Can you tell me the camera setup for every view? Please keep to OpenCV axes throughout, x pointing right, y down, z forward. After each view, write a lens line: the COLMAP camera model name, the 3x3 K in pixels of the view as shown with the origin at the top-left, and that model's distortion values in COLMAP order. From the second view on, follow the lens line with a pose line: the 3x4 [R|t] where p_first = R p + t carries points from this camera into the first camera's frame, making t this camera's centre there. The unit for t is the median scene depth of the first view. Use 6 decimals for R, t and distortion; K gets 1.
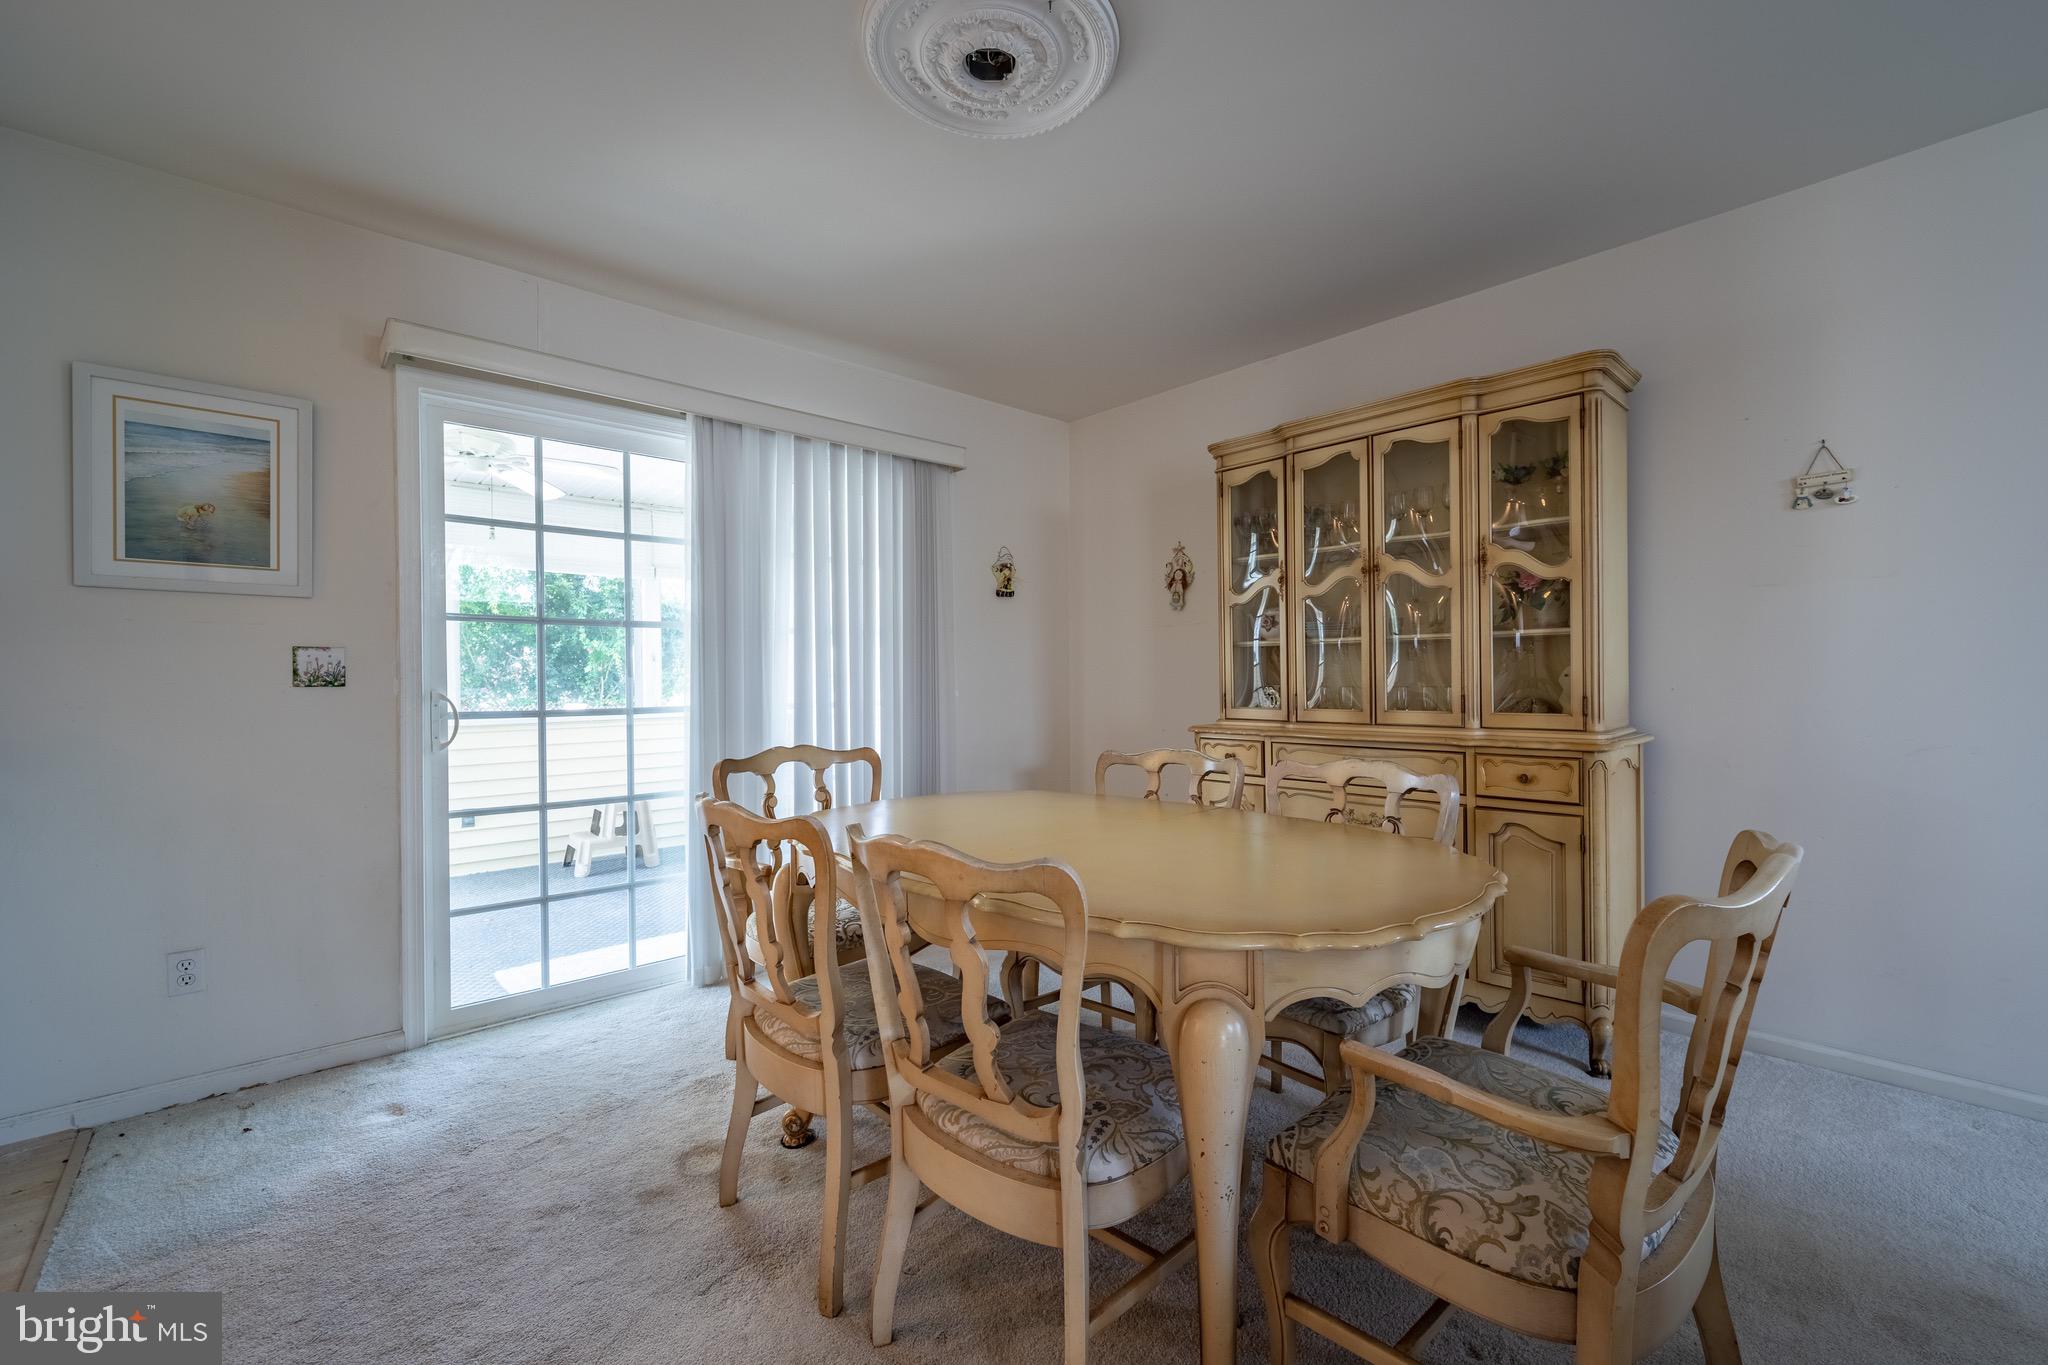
lens RADIAL K [[843.0, 0, 1024.0], [0, 843.0, 682.5], [0, 0, 1]] dist [-0.019795, 0.000256]
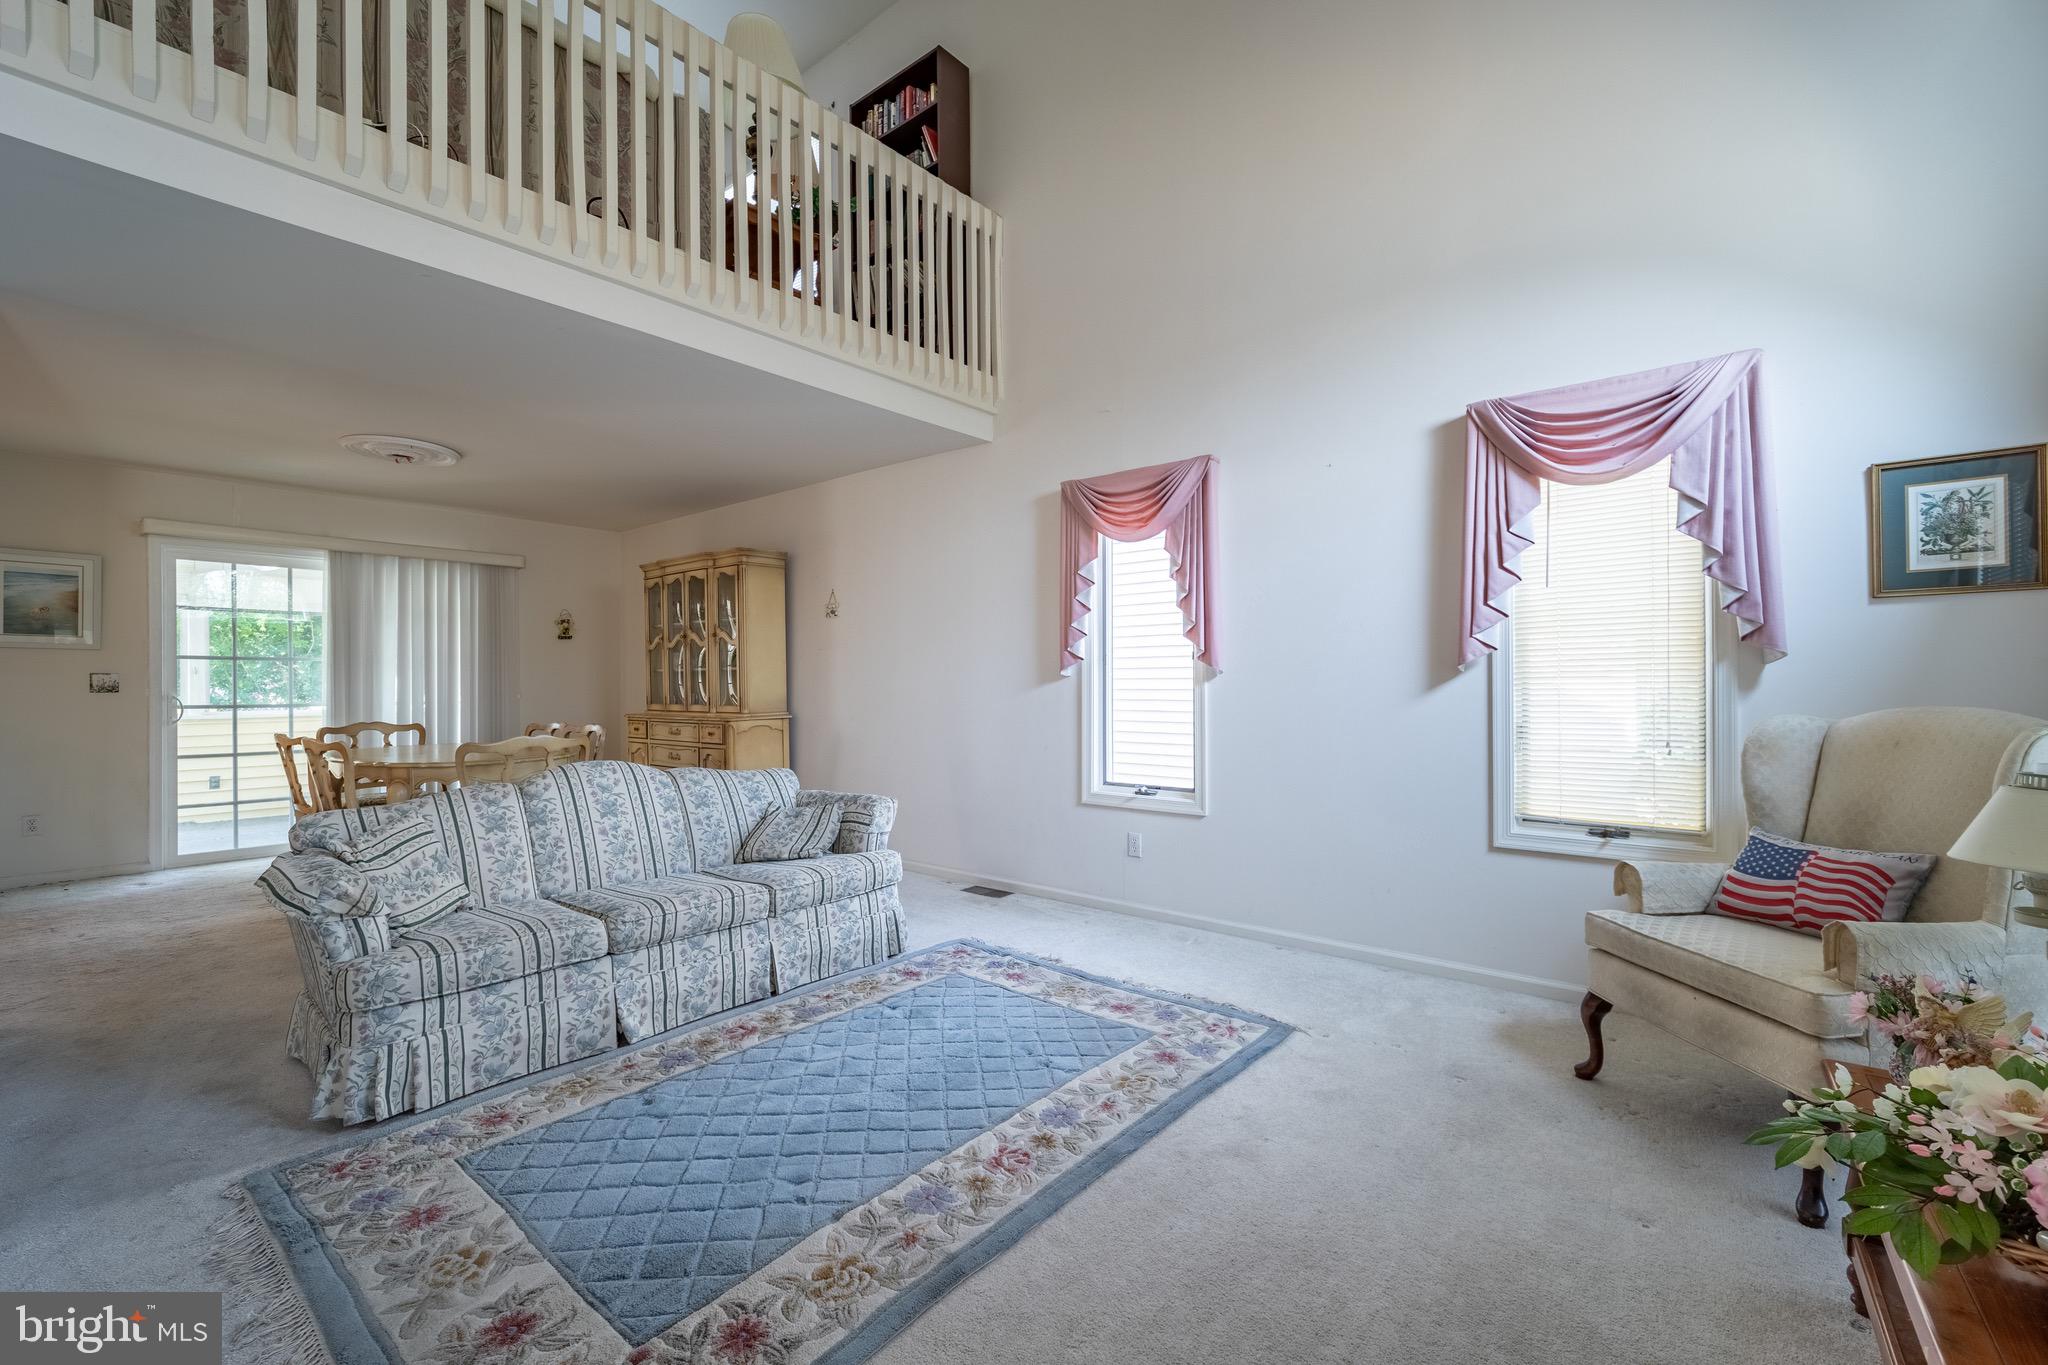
lens RADIAL K [[869.0, 0, 1024.0], [0, 869.0, 682.5], [0, 0, 1]] dist [0.001505, 0.000079]
pose [[0.990572, 0.003587, 0.136949, 1.016664], [-0.002750, 0.999976, -0.006298, -0.011133], [-0.136969, 0.005862, 0.990558, -1.322568]]
